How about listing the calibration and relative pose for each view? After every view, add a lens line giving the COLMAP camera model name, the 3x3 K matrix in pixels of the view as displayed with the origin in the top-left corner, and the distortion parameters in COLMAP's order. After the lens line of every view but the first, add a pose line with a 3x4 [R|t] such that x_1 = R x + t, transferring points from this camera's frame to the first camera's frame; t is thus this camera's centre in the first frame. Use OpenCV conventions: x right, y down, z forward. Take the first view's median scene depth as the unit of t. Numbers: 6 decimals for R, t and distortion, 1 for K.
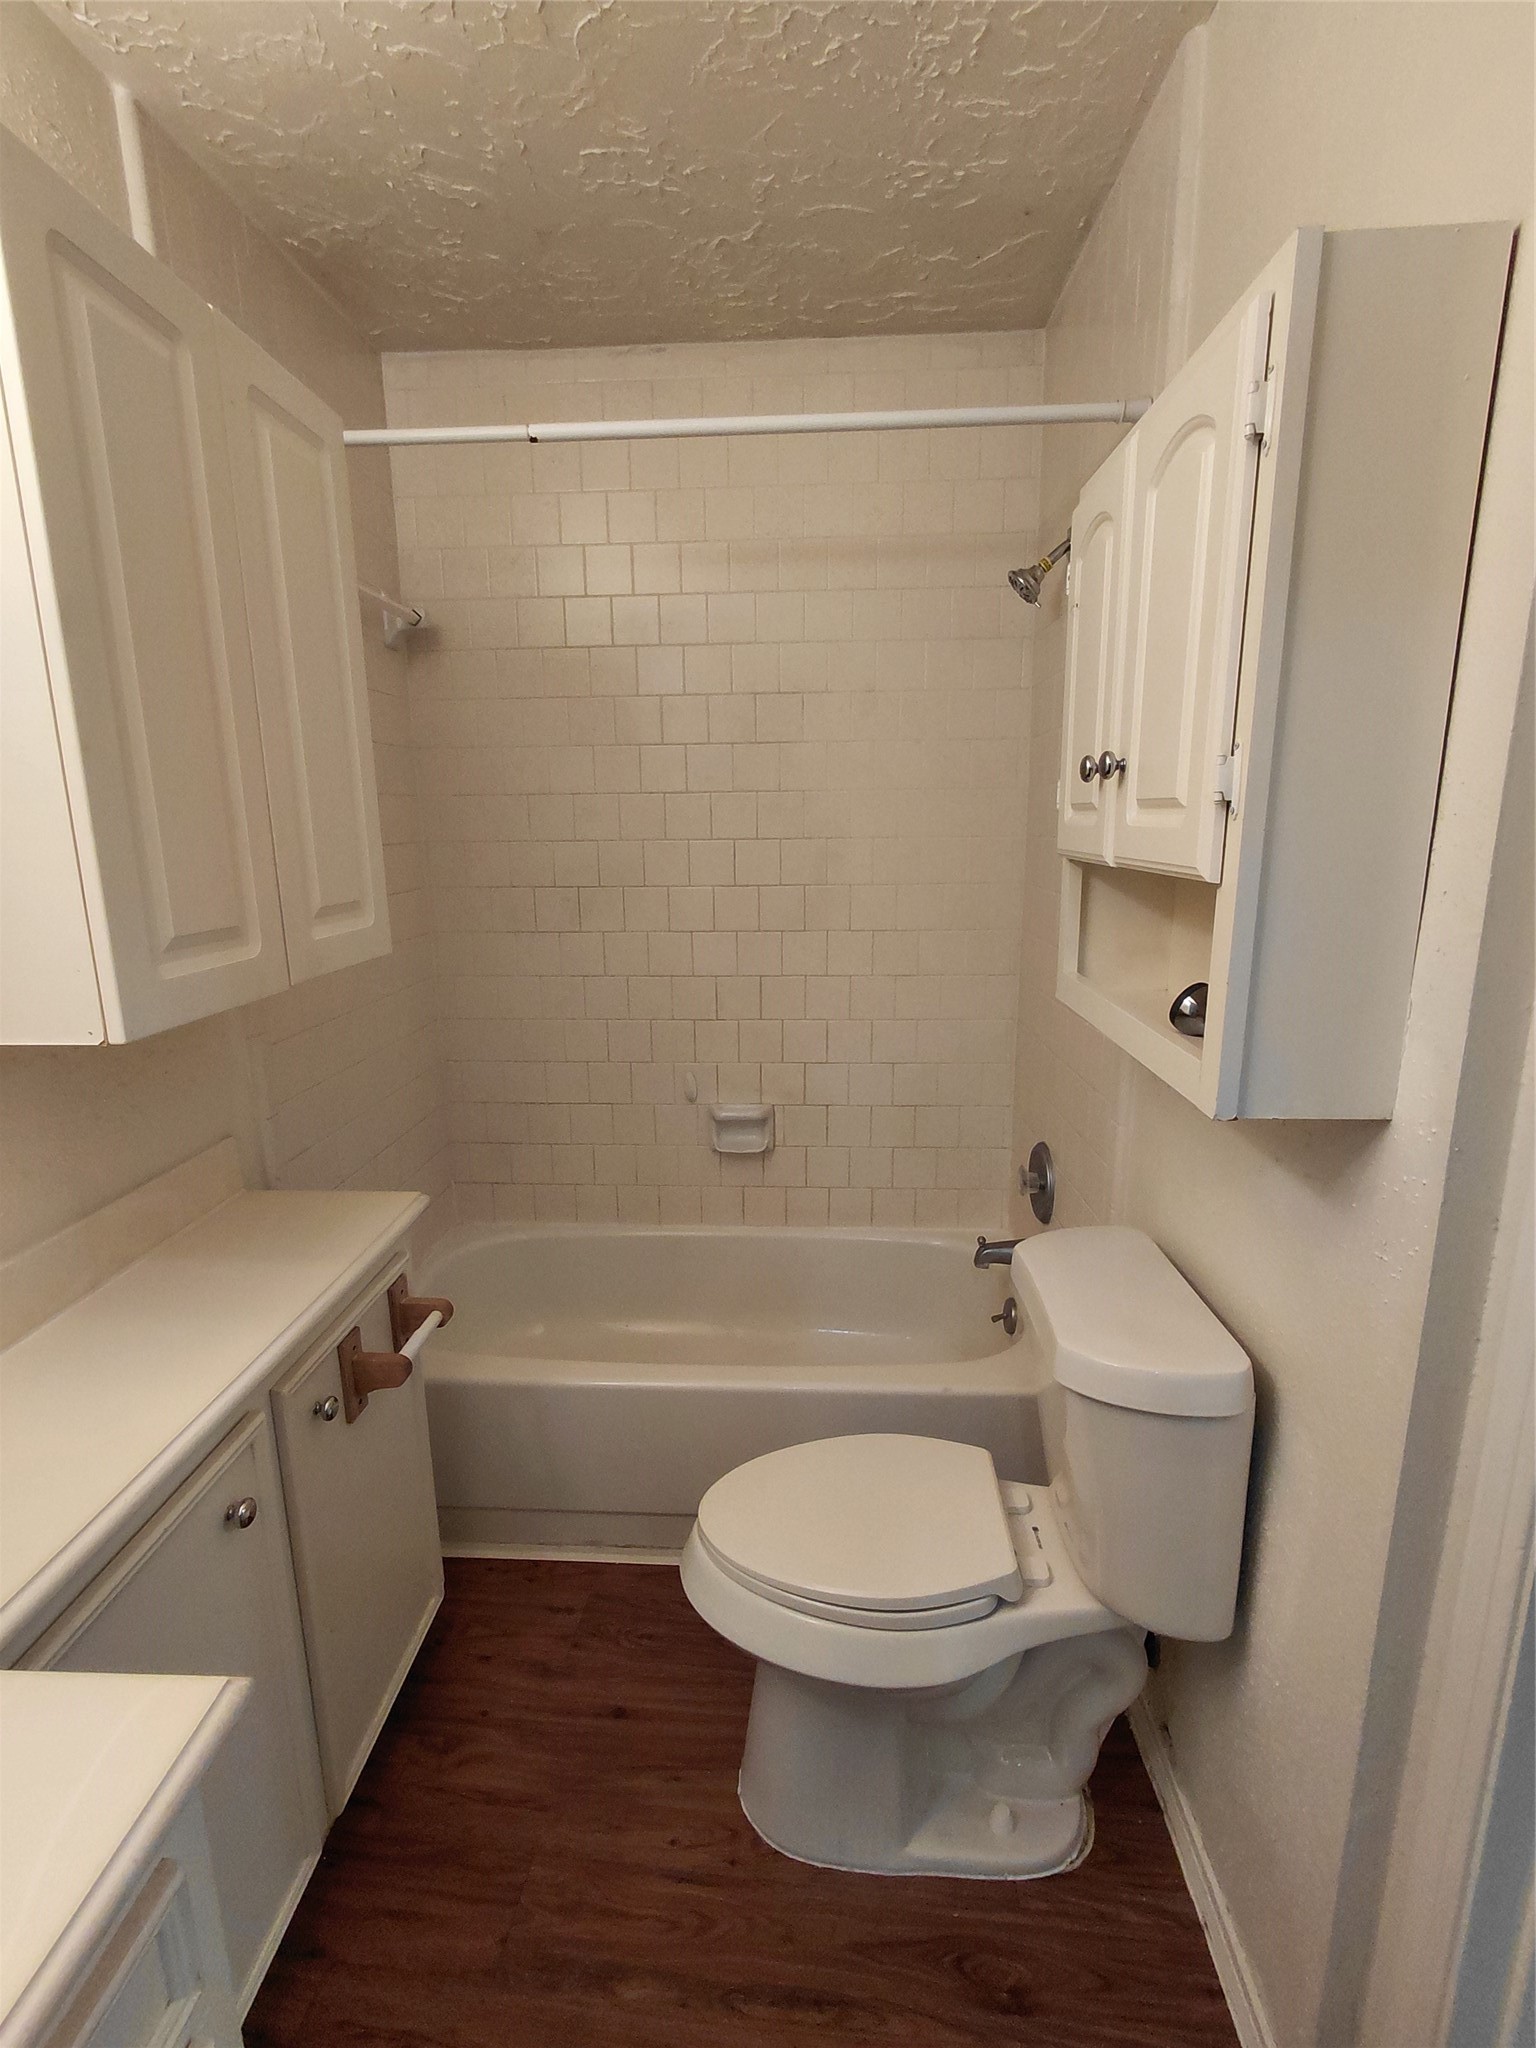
lens RADIAL K [[935.6, 0, 759.0], [0, 935.6, 1020.2], [0, 0, 1]] dist [-0.001573, 0.000189]
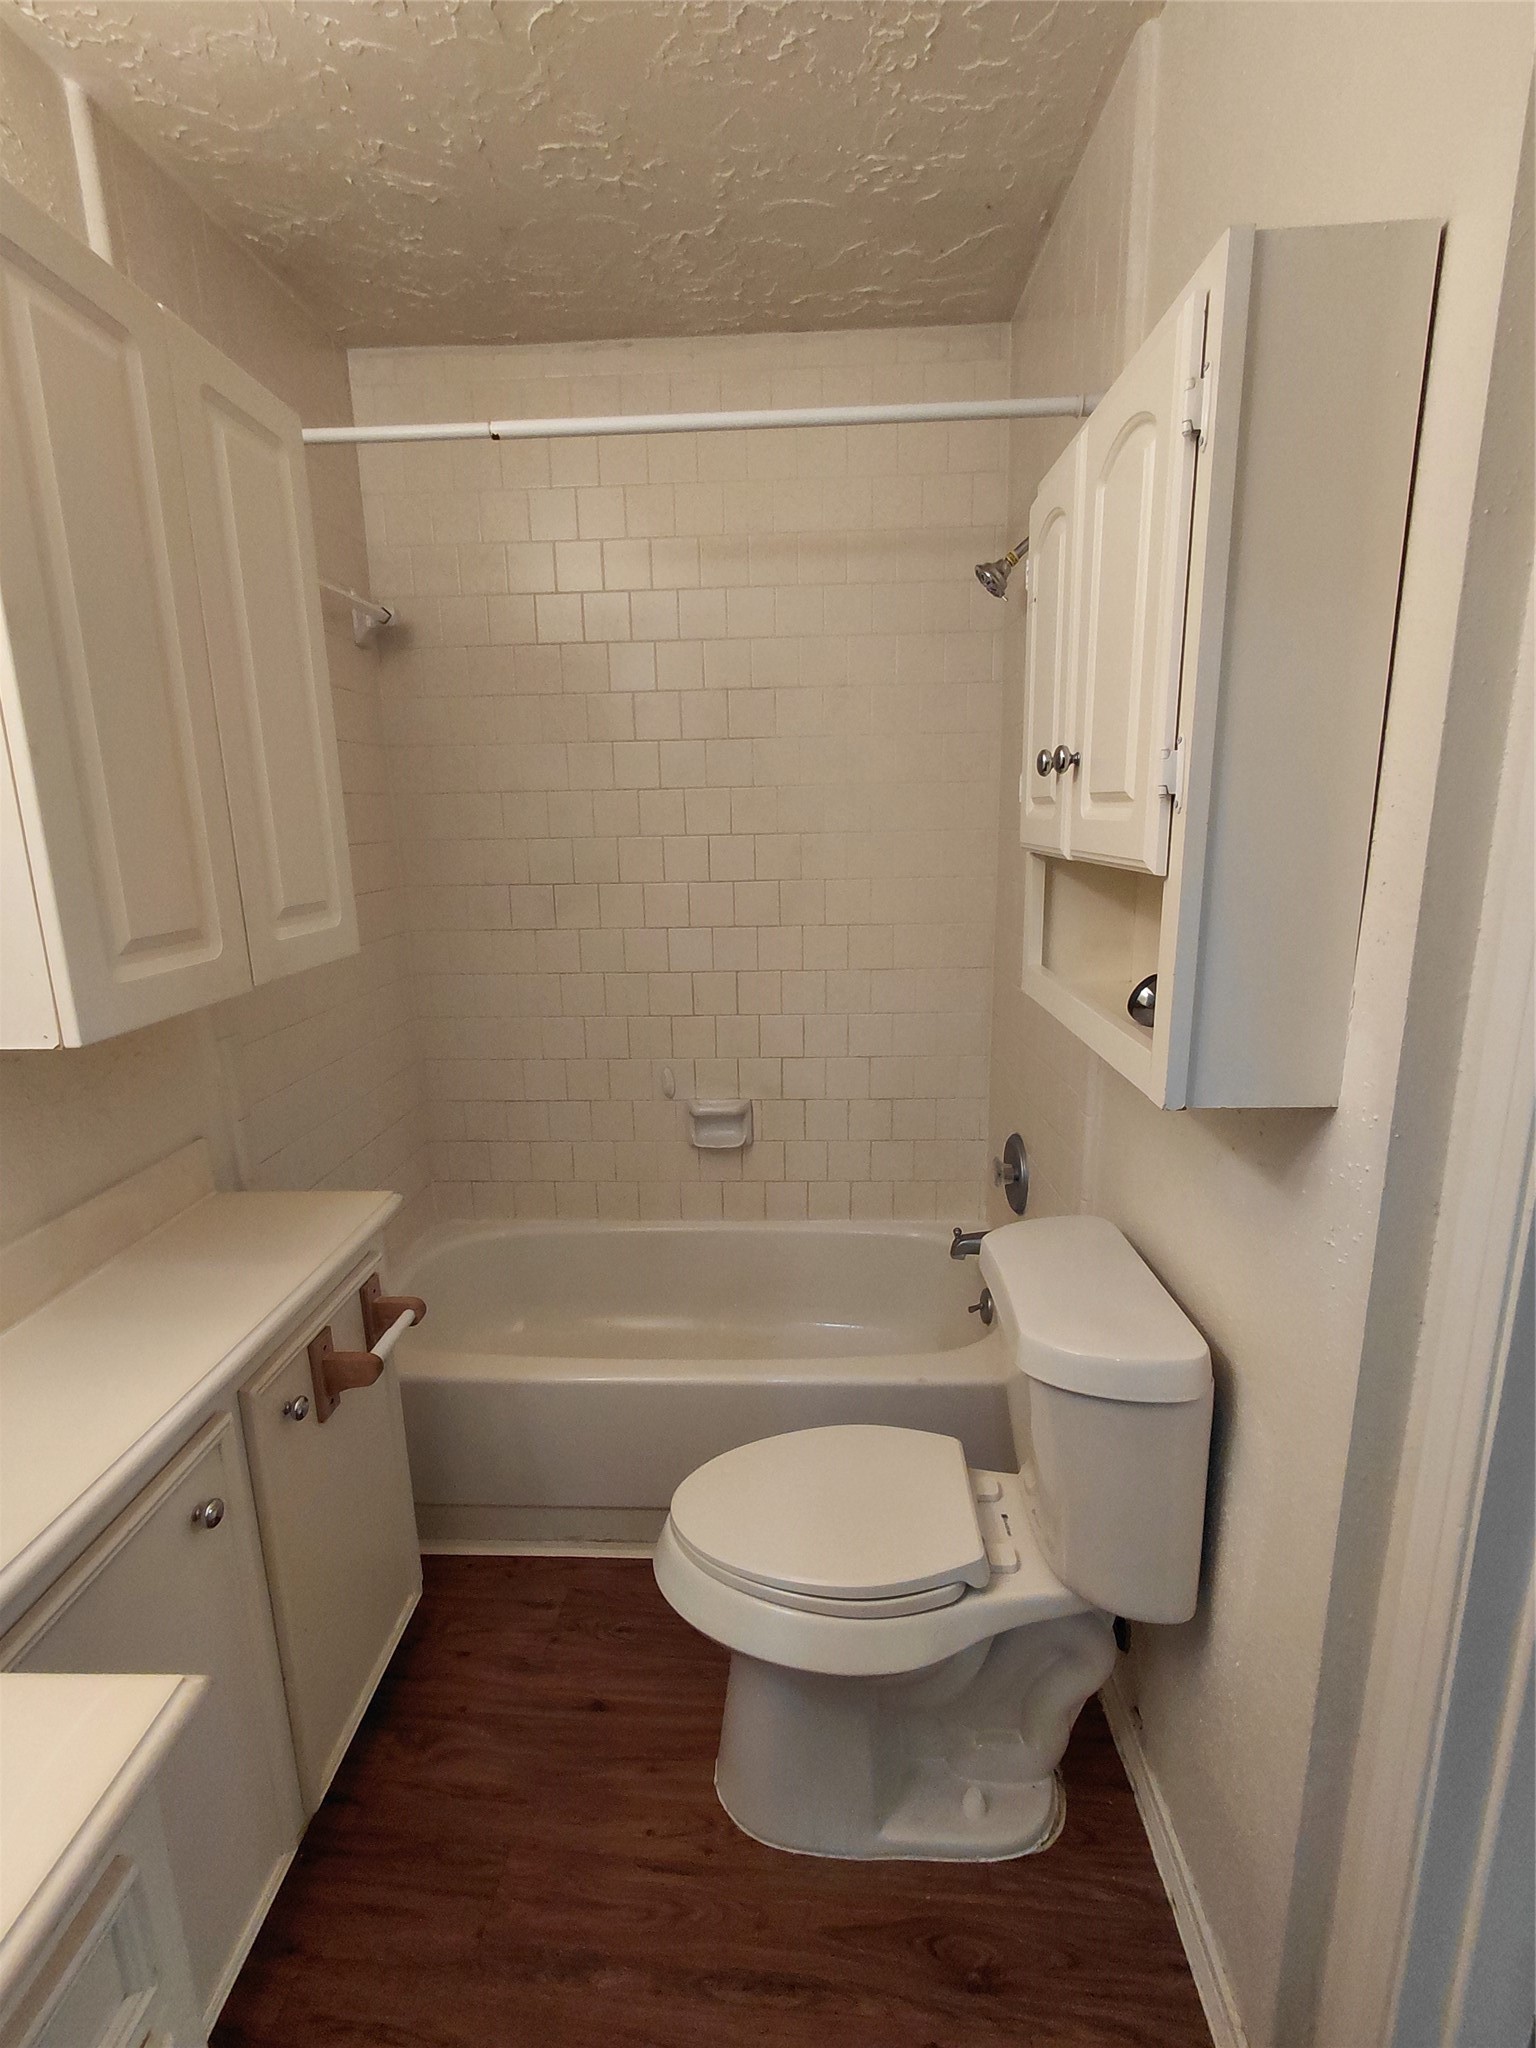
lens RADIAL K [[935.7, 0, 760.0], [0, 935.7, 1020.0], [0, 0, 1]] dist [-0.001009, -0.000008]
pose [[0.999877, -0.011614, 0.010573, 0.026393], [0.011558, 0.999919, 0.005376, -0.000599], [-0.010634, -0.005253, 0.999930, -0.005272]]
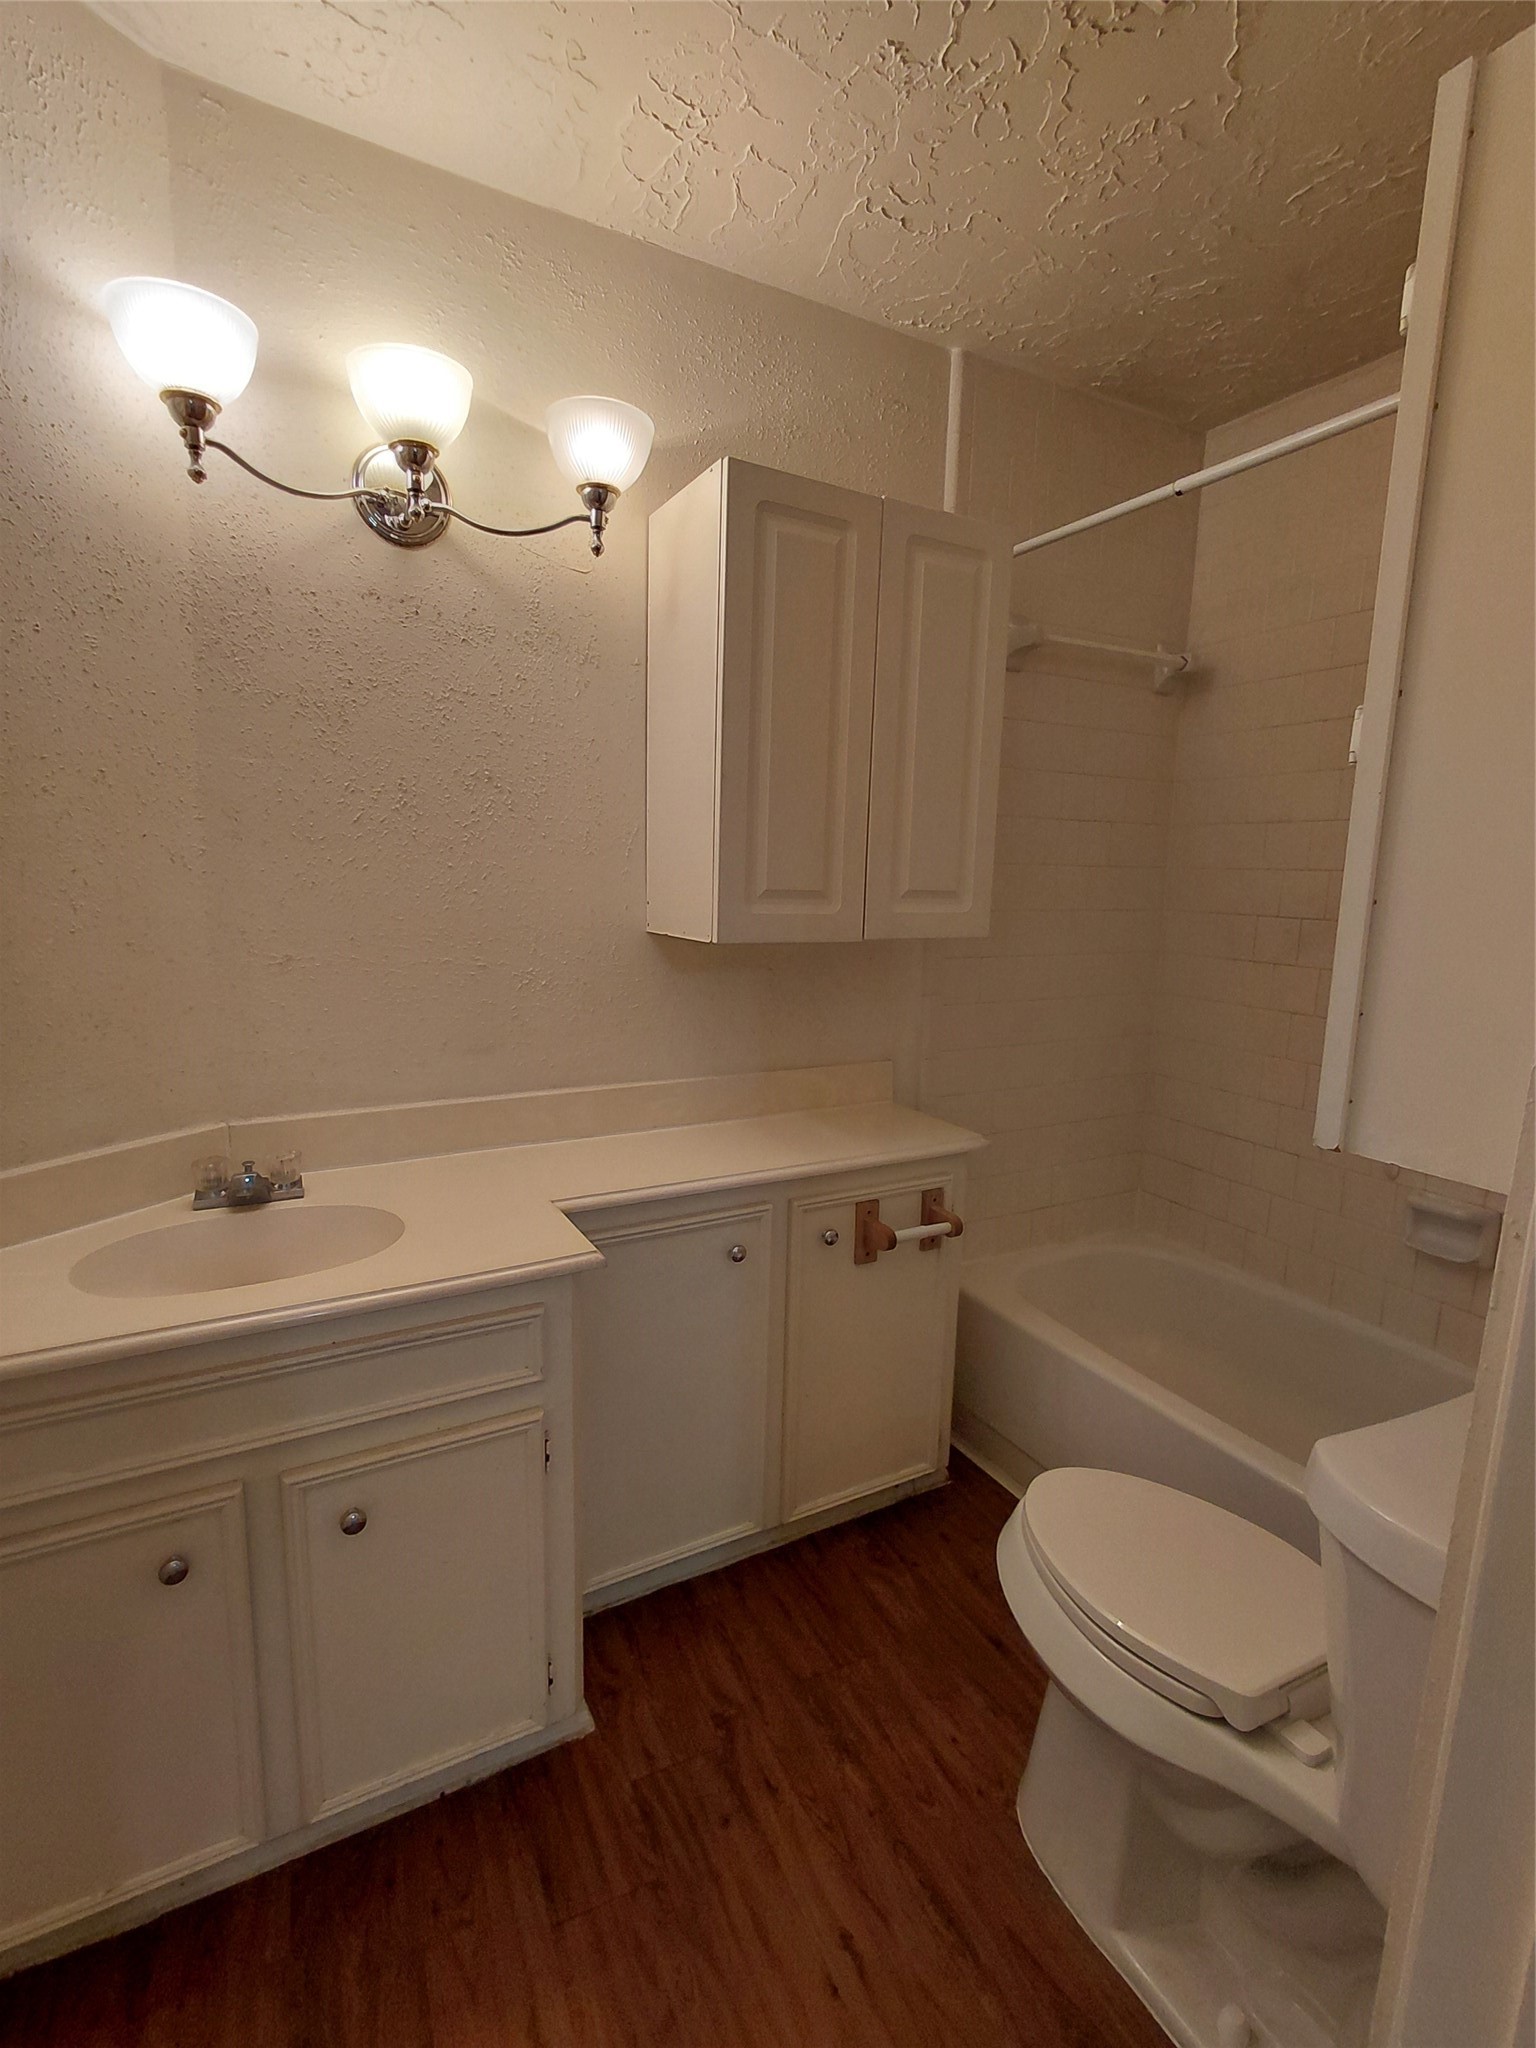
lens RADIAL K [[948.6, 0, 765.5], [0, 948.6, 1020.2], [0, 0, 1]] dist [-0.000276, -0.000119]
pose [[0.524614, 0.157274, -0.836687, 0.589059], [-0.208187, 0.976649, 0.053046, 0.035237], [0.825493, 0.146359, 0.545106, 0.078626]]
